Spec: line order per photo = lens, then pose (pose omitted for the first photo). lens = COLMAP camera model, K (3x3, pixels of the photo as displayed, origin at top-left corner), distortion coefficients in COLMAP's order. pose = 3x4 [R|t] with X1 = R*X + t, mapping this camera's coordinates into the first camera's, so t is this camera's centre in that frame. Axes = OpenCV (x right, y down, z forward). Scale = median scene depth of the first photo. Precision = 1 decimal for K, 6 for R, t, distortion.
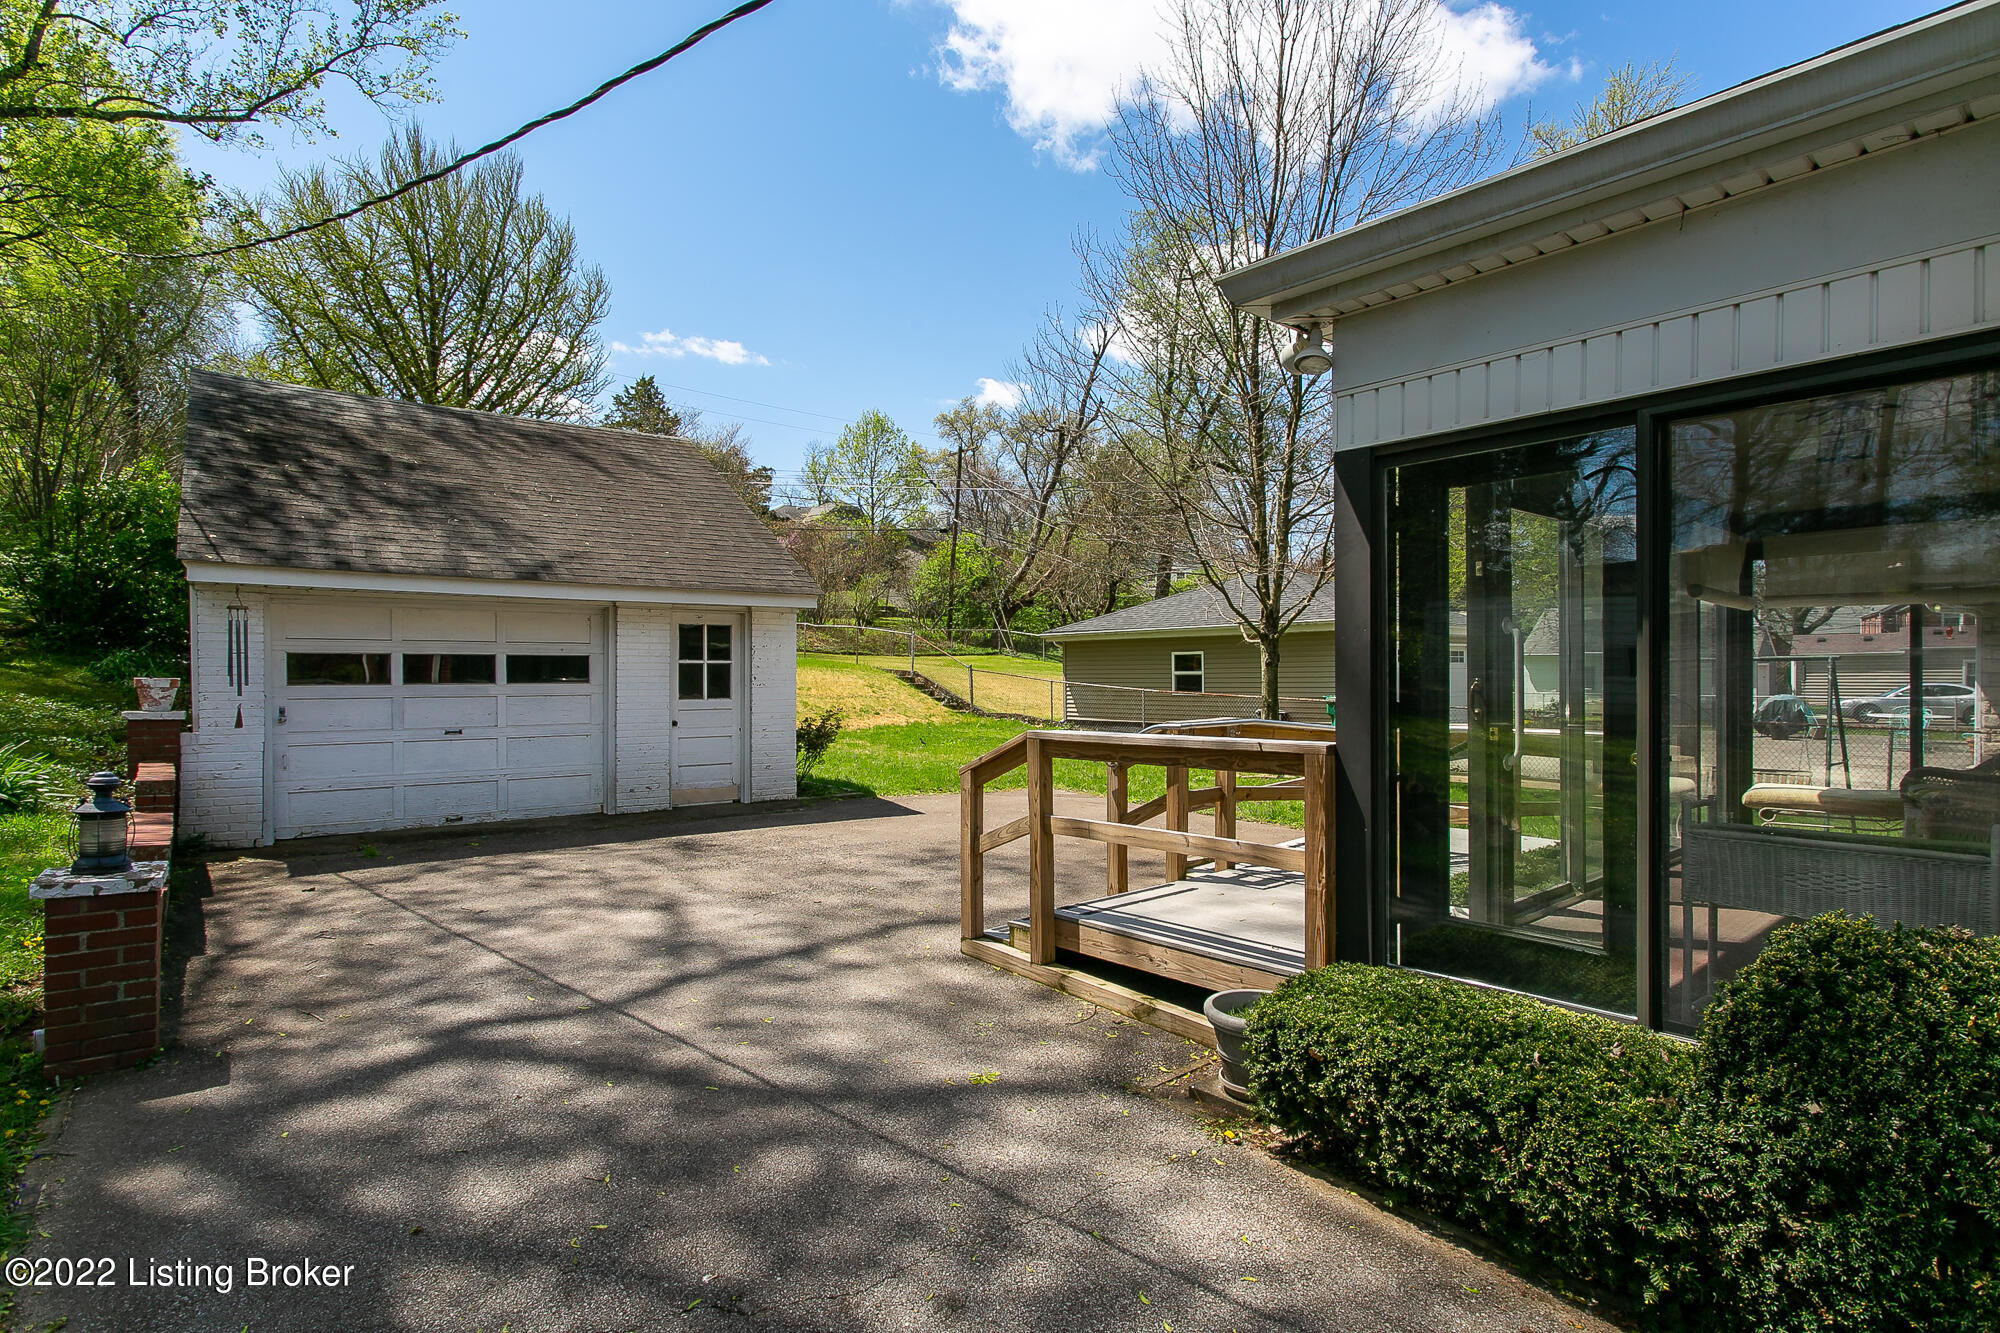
lens RADIAL K [[975.7, 0, 1003.5], [0, 975.7, 672.7], [0, 0, 1]] dist [-0.000026, -0.001249]
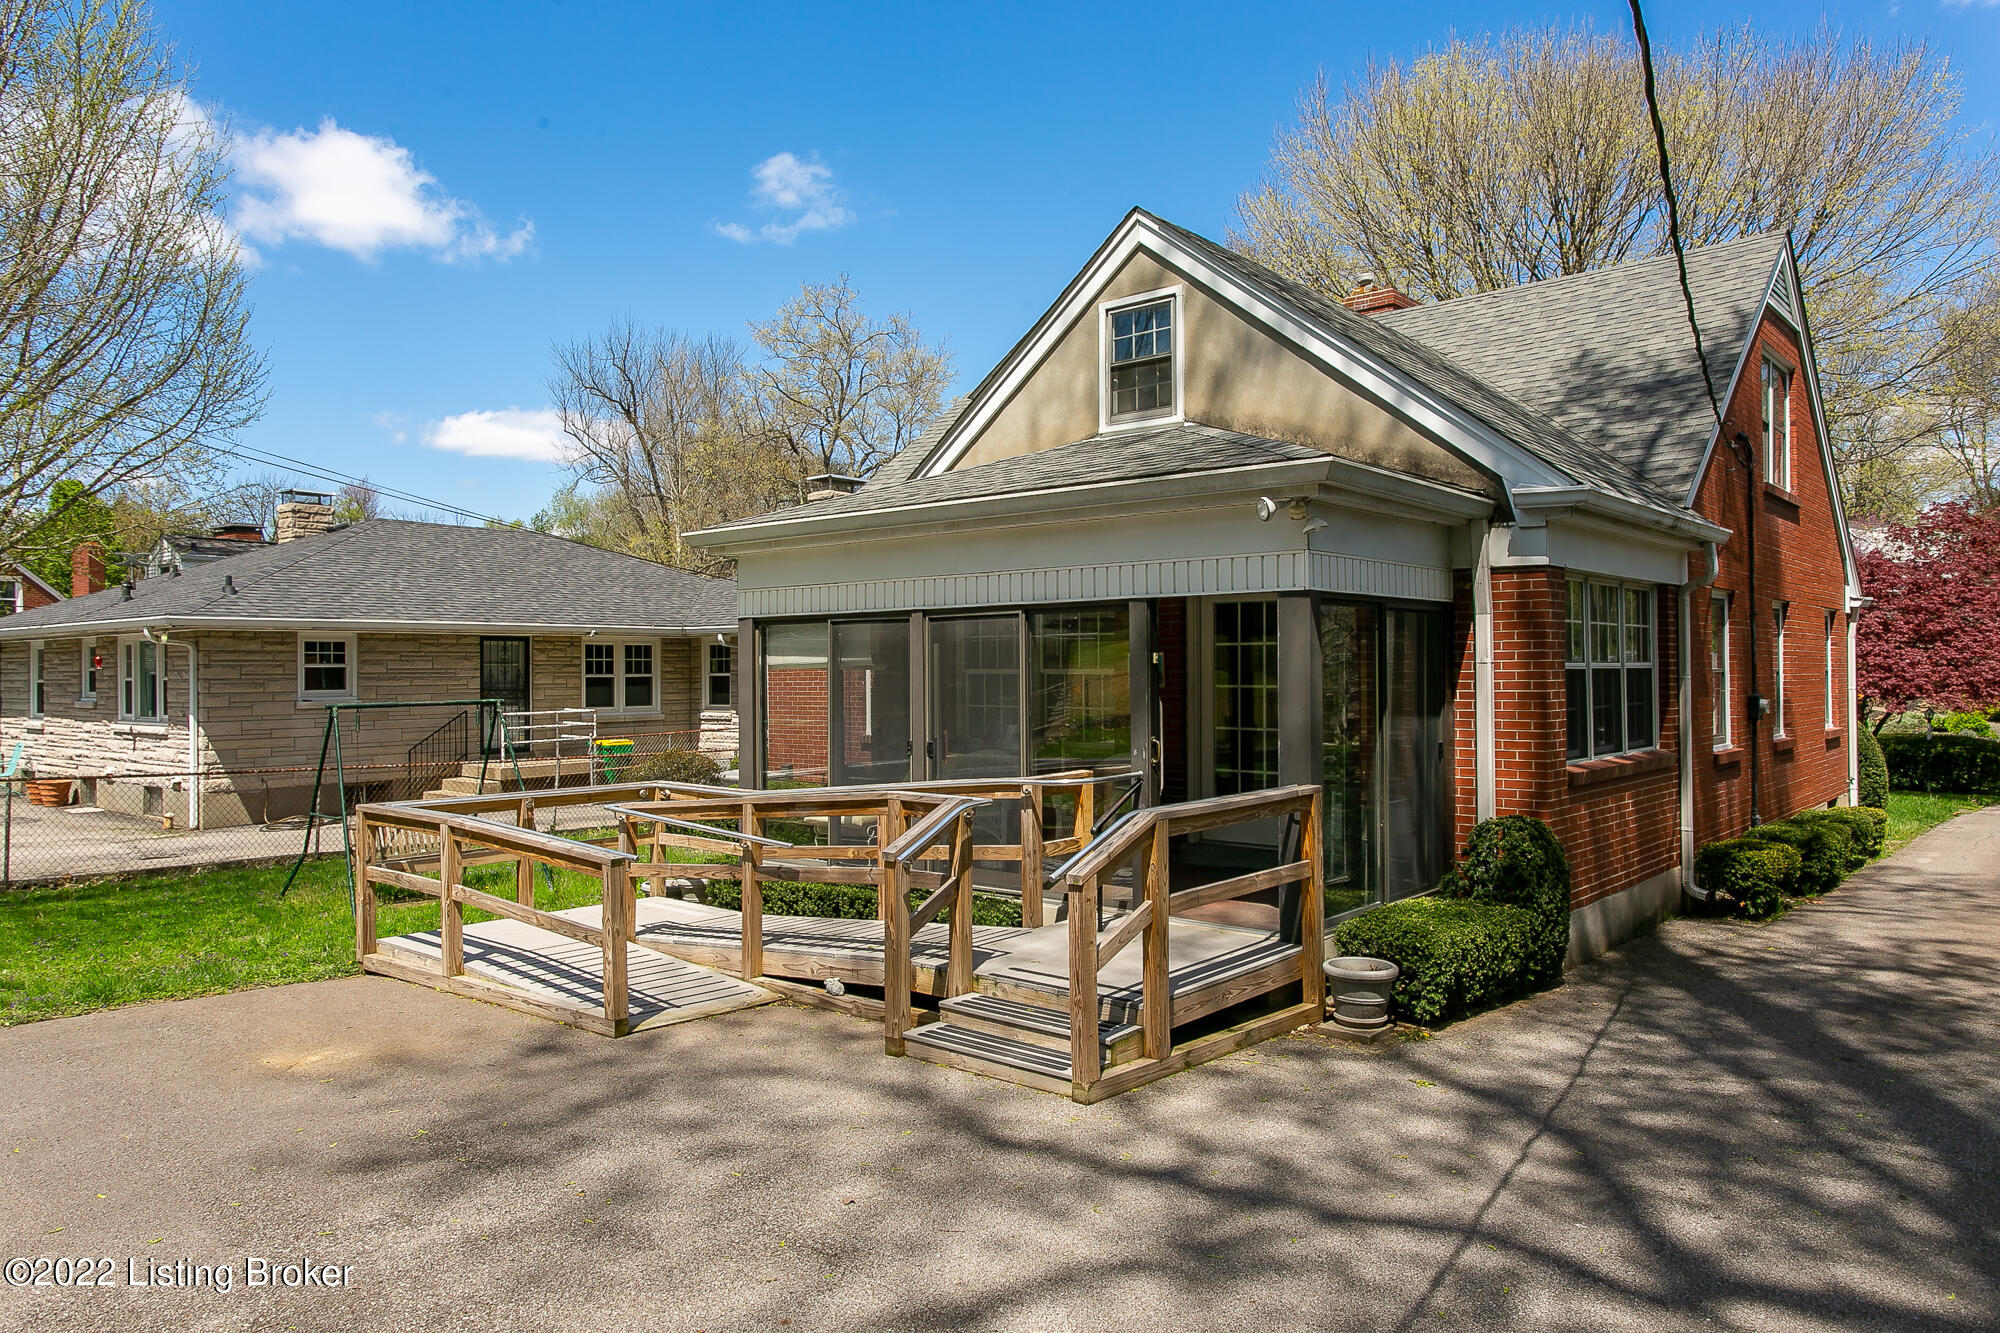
lens RADIAL K [[1339.9, 0, 999.9], [0, 1339.9, 666.6], [0, 0, 1]] dist [0.001419, 0.001308]
pose [[-0.132677, 0.007436, 0.991131, -0.570630], [0.003270, 0.999970, -0.007065, -0.030944], [-0.991154, 0.002304, -0.132698, 0.629947]]
